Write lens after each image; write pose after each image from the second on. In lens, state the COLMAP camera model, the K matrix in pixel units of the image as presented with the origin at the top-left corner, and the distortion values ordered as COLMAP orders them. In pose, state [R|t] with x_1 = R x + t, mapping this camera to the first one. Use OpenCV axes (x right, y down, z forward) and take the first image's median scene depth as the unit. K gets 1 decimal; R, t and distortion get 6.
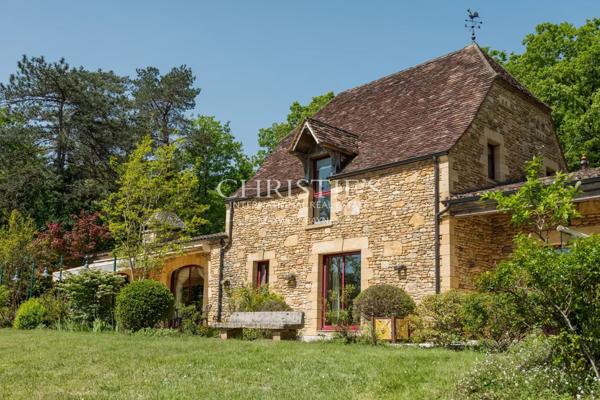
lens RADIAL K [[614.0, 0, 298.9], [0, 614.0, 202.9], [0, 0, 1]] dist [0.064270, 0.000000]
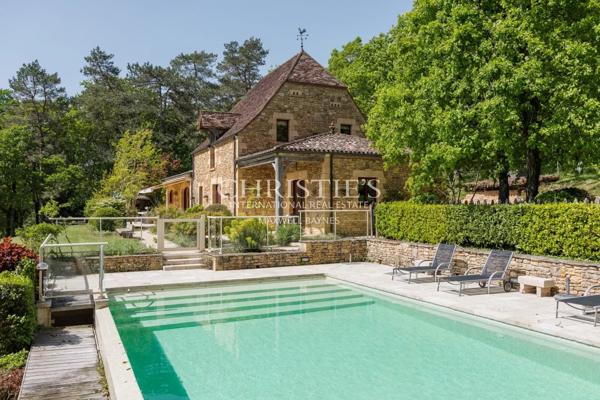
lens RADIAL K [[482.7, 0, 300.5], [0, 482.7, 199.0], [0, 0, 1]] dist [-0.004037, 0.003656]
pose [[0.945653, -0.038563, -0.322883, 0.769657], [0.102194, 0.977878, 0.182511, -0.117449], [0.308702, -0.205589, 0.928675, -0.316668]]
